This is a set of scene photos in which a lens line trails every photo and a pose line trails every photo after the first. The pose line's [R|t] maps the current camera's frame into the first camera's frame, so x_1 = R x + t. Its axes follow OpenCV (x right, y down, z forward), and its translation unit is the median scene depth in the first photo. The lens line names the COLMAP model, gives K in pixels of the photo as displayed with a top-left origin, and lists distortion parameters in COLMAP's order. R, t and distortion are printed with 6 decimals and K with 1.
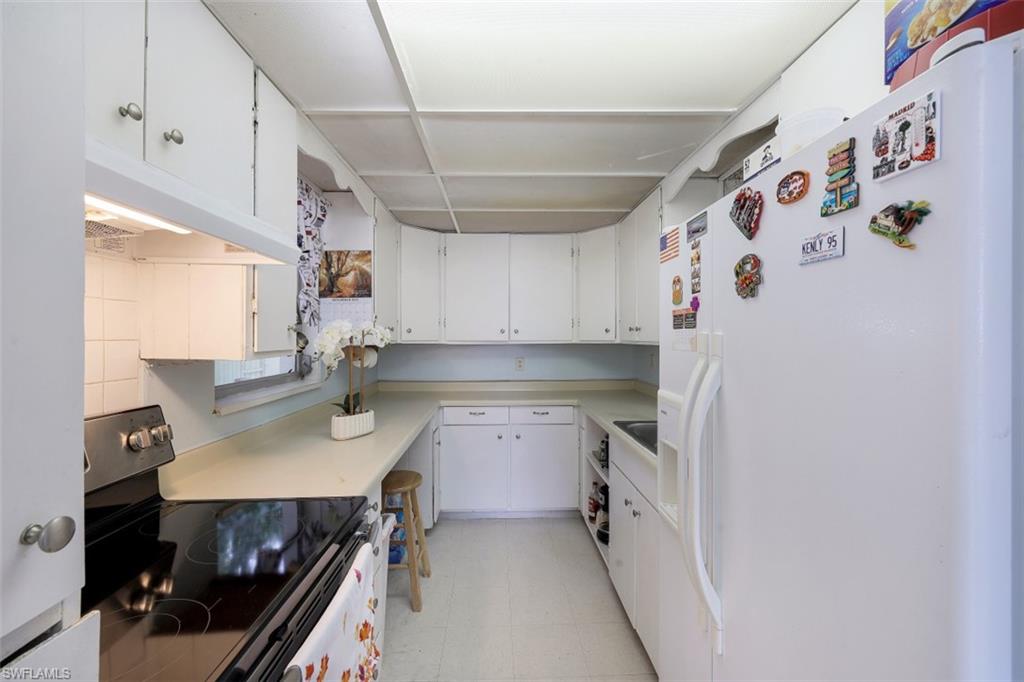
lens RADIAL K [[413.6, 0, 512.9], [0, 413.6, 335.2], [0, 0, 1]] dist [0.007280, 0.000803]
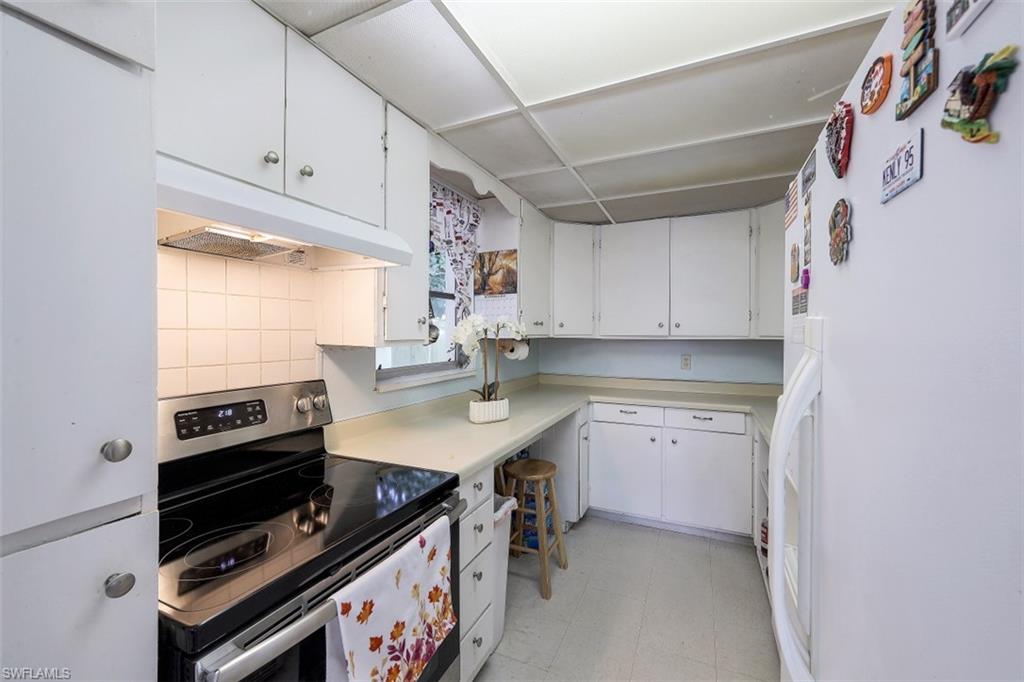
lens RADIAL K [[413.6, 0, 515.4], [0, 413.6, 335.3], [0, 0, 1]] dist [0.007280, 0.000803]
pose [[0.897130, 0.005334, -0.441735, 0.198366], [-0.001947, 0.999965, 0.008120, 0.012279], [0.441763, -0.006425, 0.897109, 0.073066]]
